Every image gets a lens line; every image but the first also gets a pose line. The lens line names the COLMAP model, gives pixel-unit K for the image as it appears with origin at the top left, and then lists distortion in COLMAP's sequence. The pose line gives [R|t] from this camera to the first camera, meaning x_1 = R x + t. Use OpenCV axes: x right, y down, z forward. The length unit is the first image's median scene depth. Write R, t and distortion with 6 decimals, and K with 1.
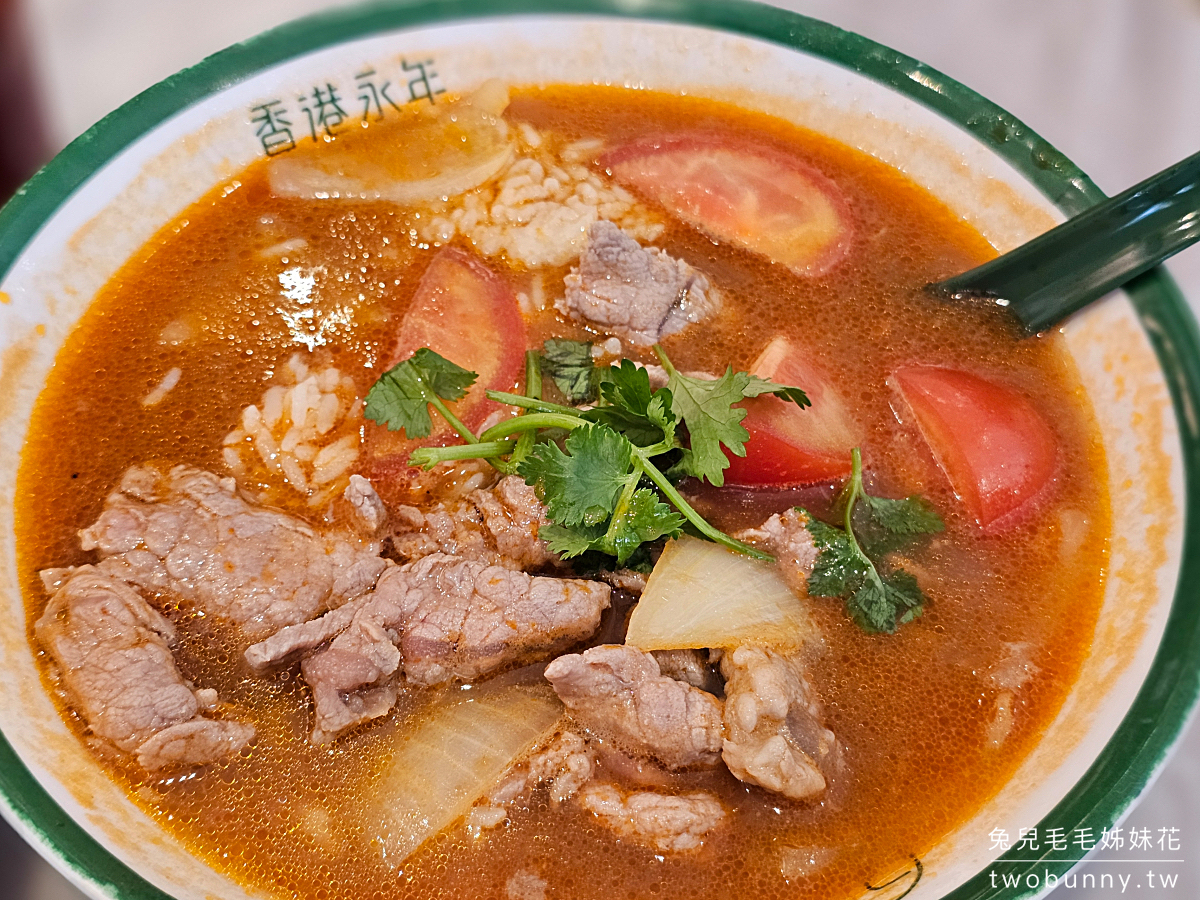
lens RADIAL K [[1776.8, 0, 600.0], [0, 1776.8, 450.0], [0, 0, 1]] dist [0.249287, -1.273682]
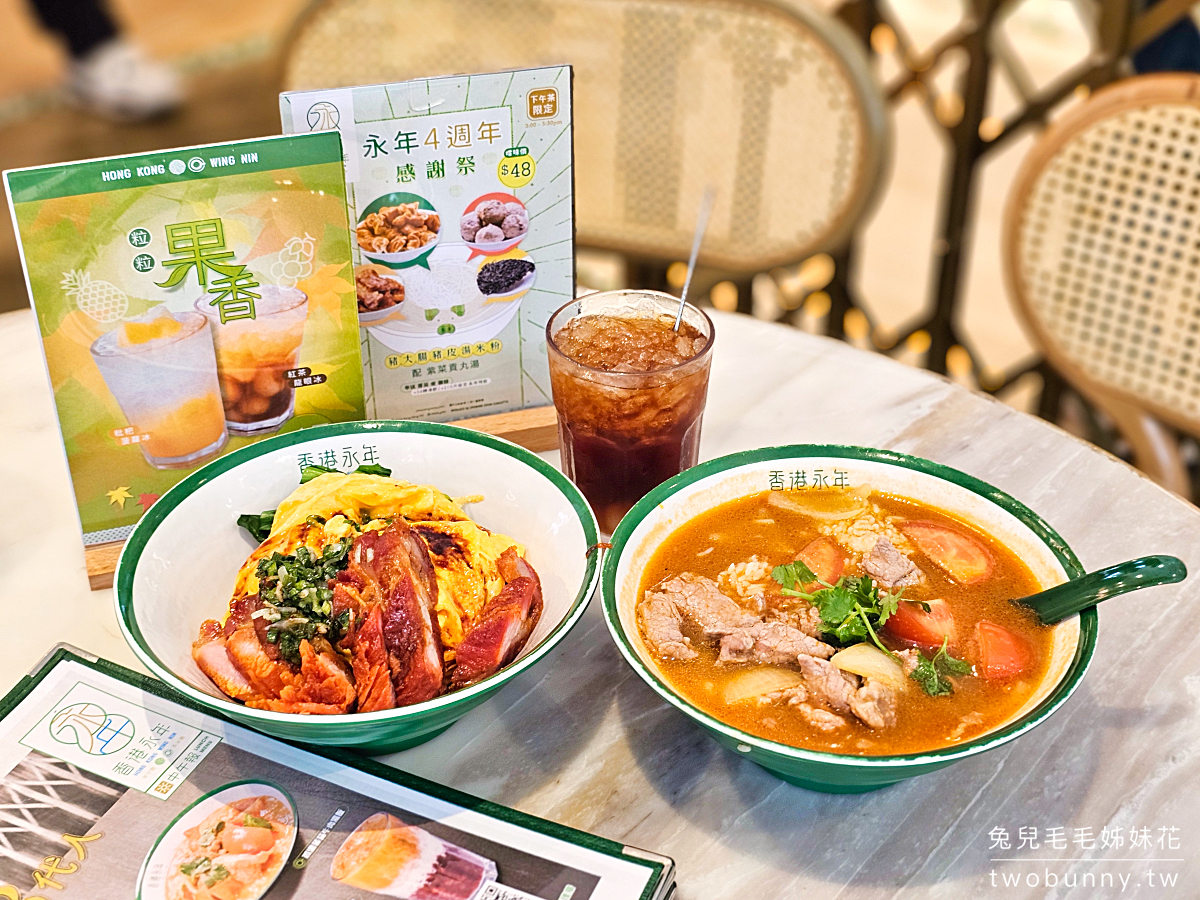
lens RADIAL K [[1776.8, 0, 600.0], [0, 1776.8, 450.0], [0, 0, 1]] dist [0.249287, -1.273682]
pose [[0.907751, 0.224742, -0.354229, 0.555775], [-0.319696, 0.917337, -0.237248, 0.537939], [0.271628, 0.328608, 0.904563, -1.597919]]
